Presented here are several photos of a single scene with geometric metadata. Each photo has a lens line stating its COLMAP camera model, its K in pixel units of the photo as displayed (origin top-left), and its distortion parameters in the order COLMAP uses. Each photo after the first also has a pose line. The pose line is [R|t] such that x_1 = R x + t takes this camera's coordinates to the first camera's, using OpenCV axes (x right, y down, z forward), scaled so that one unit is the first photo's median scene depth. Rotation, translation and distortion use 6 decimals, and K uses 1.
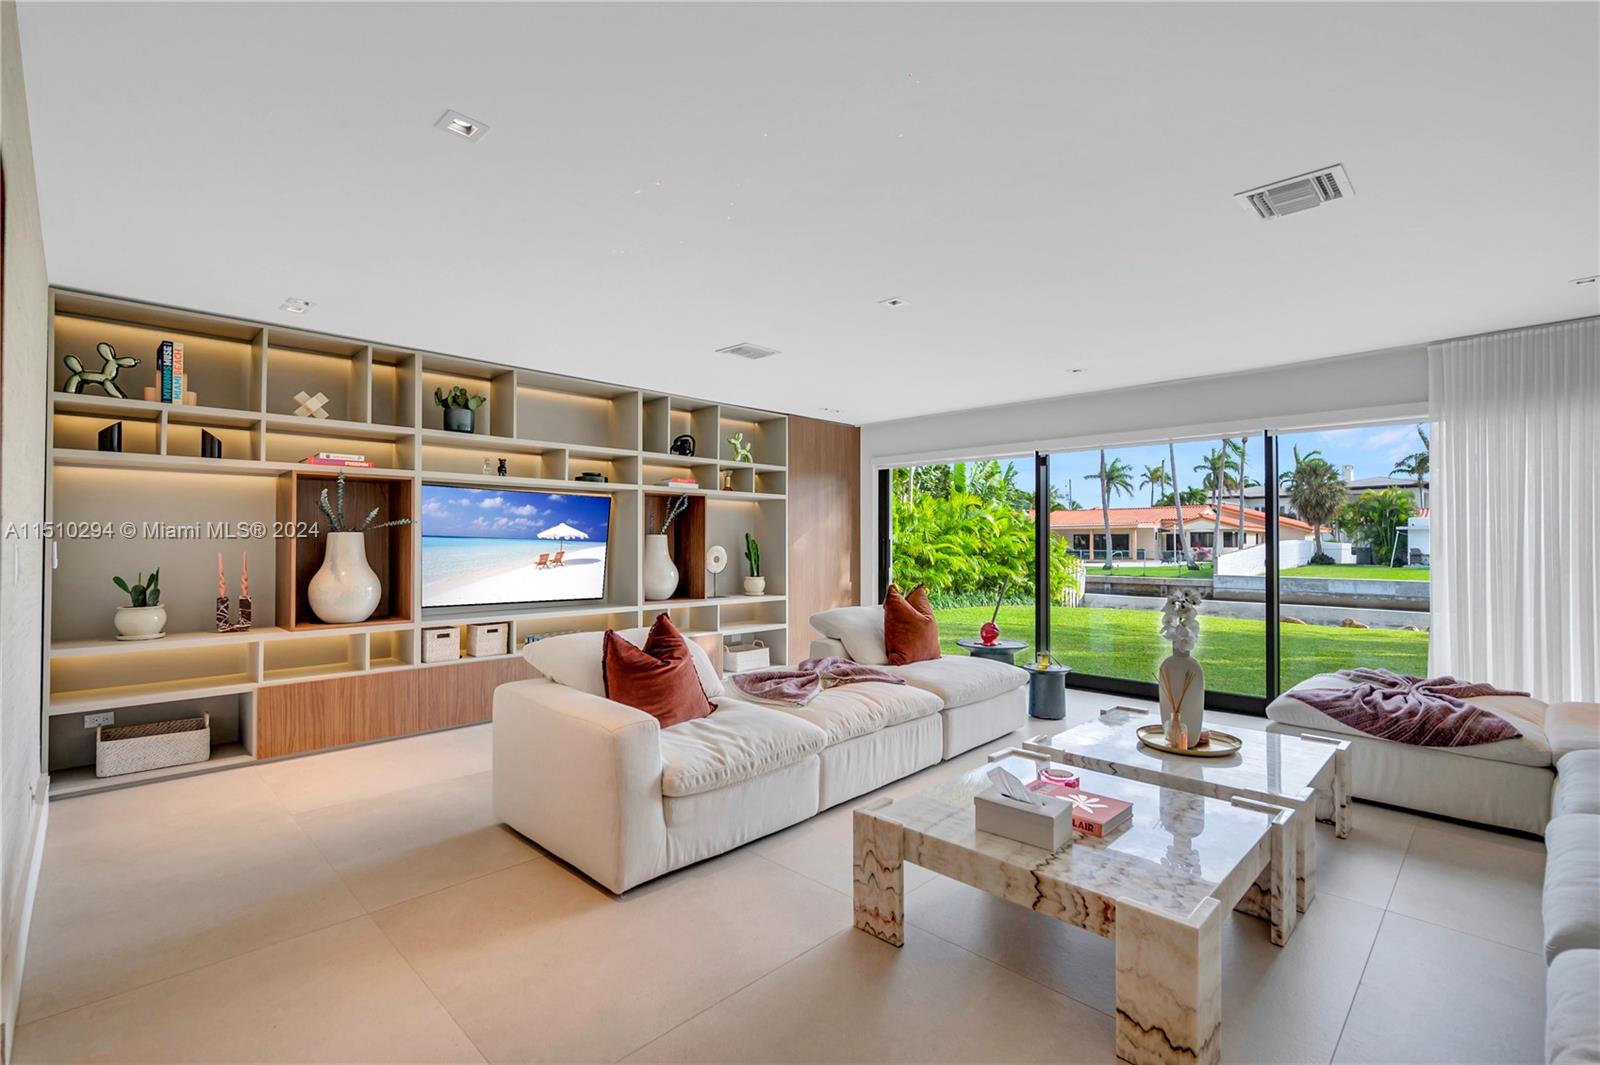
lens RADIAL K [[720.1, 0, 800.0], [0, 720.1, 532.5], [0, 0, 1]] dist [-0.000192, -0.000018]
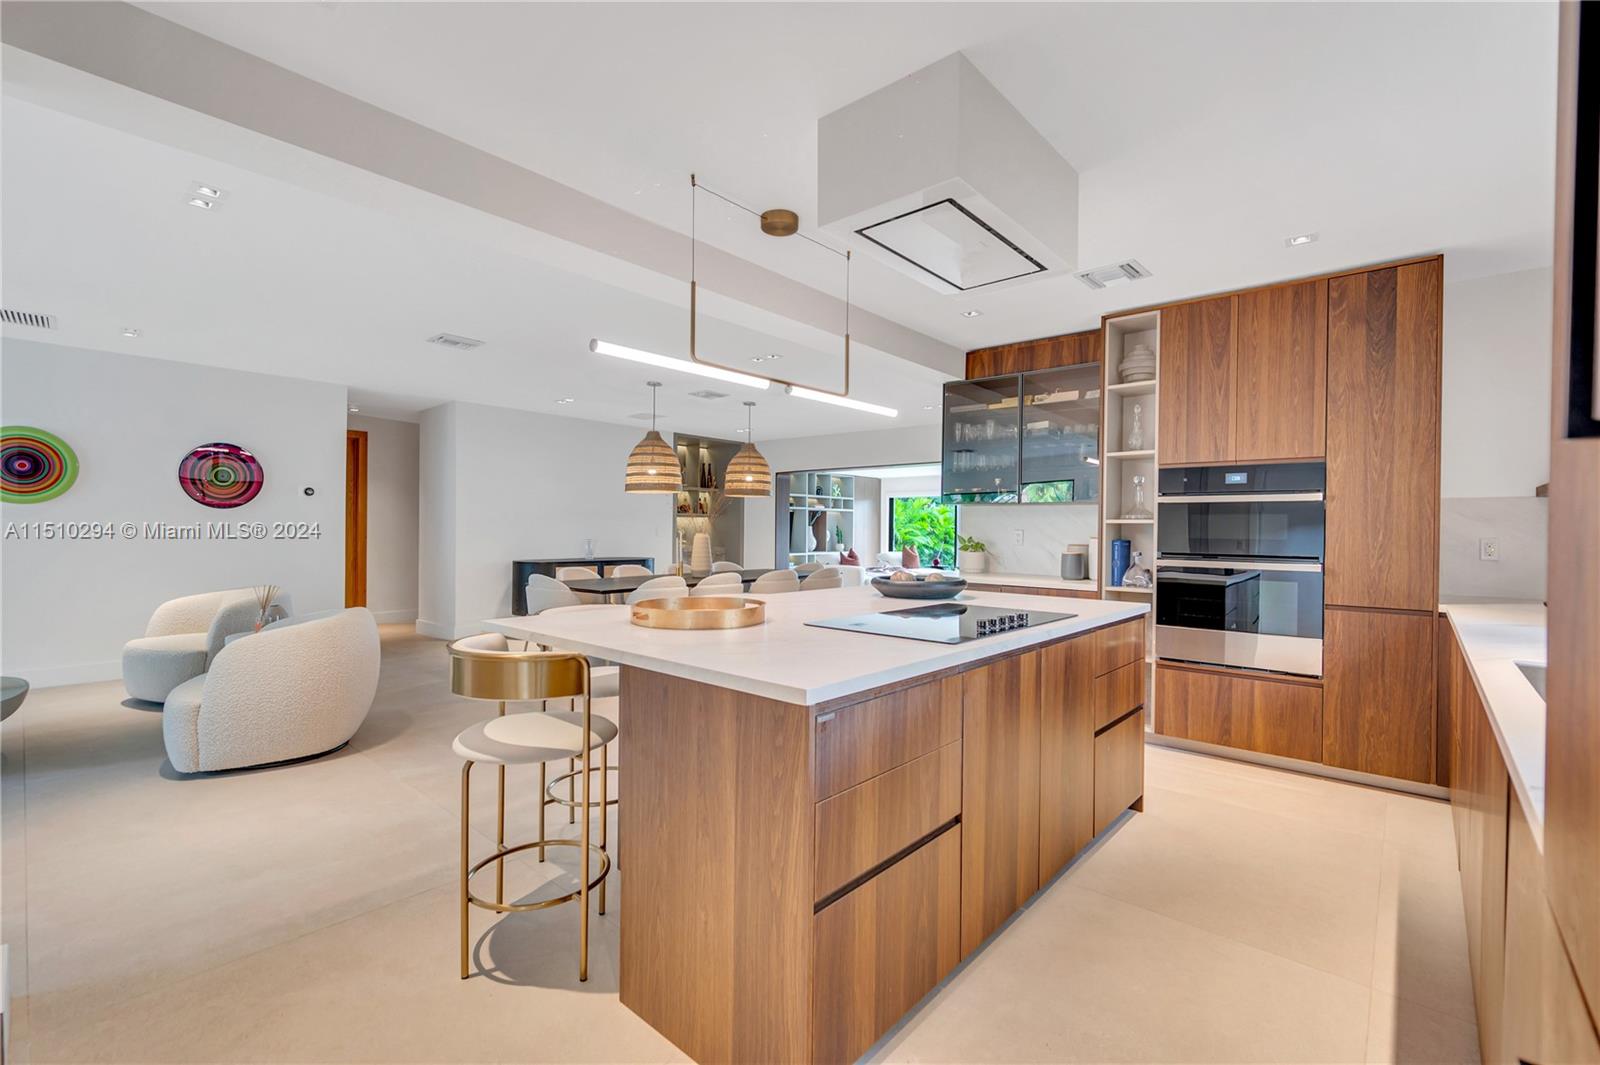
lens RADIAL K [[689.8, 0, 803.9], [0, 689.8, 531.8], [0, 0, 1]] dist [0.000034, 0.000022]
pose [[0.998053, 0.005881, 0.062092, -0.412844], [-0.007015, 0.999812, 0.018066, -0.023129], [-0.061974, -0.018466, 0.997907, -1.627123]]
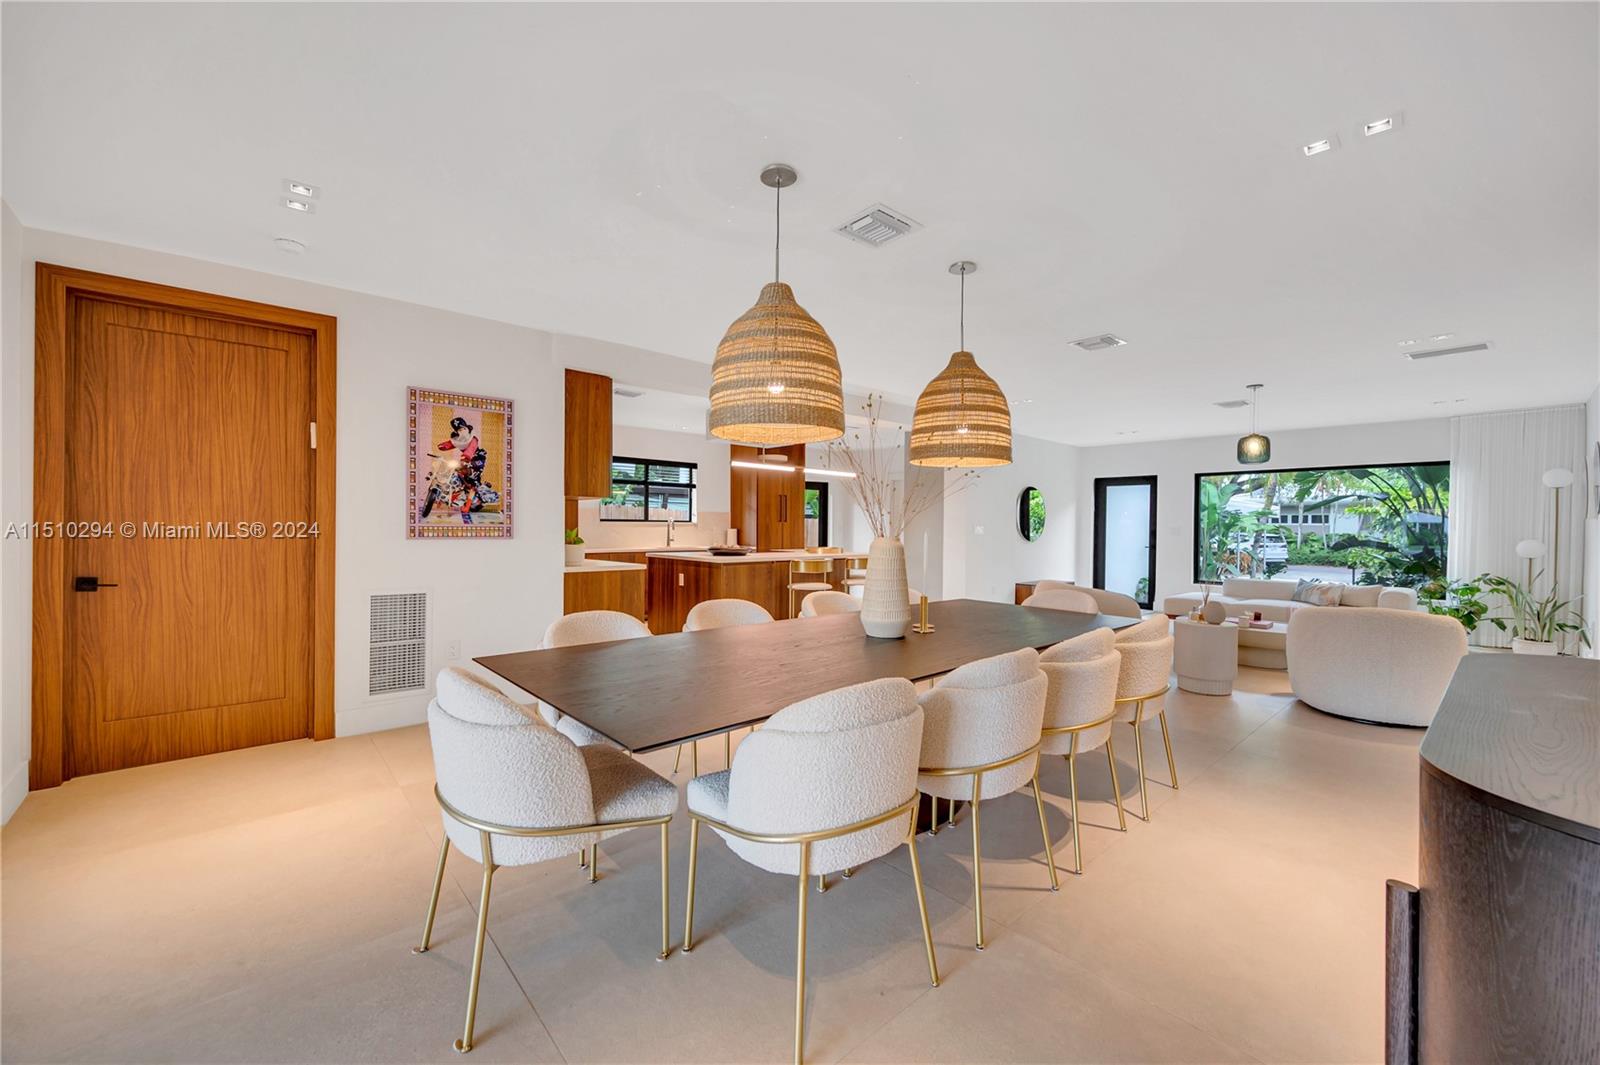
lens RADIAL K [[630.1, 0, 803.3], [0, 630.1, 531.8], [0, 0, 1]] dist [-0.001046, 0.000044]
pose [[-0.998182, -0.014254, 0.058556, -0.485265], [-0.014337, 0.999897, -0.001005, -0.000973], [-0.058536, -0.001843, -0.998284, 0.180388]]
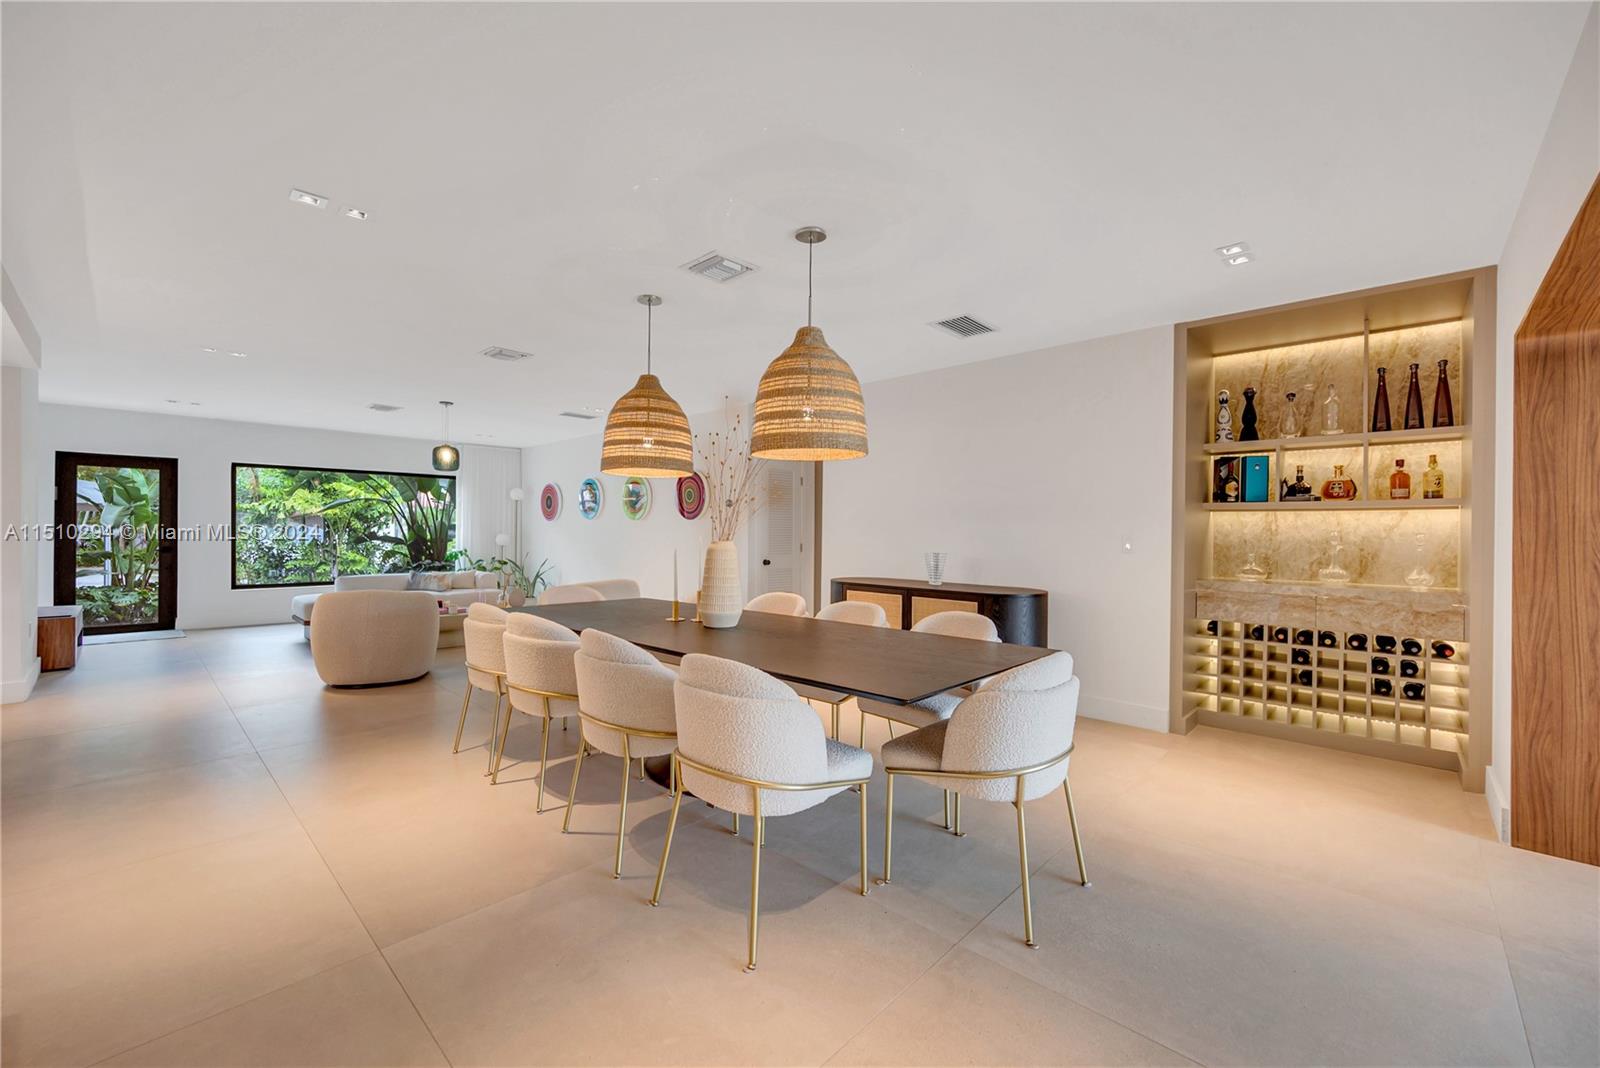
lens RADIAL K [[643.1, 0, 803.0], [0, 643.1, 533.0], [0, 0, 1]] dist [-0.001865, -0.000039]
pose [[0.028810, -0.000507, -0.999585, 0.093064], [0.003820, 0.999993, -0.000397, -0.003608], [0.999578, -0.003807, 0.028812, -0.284080]]
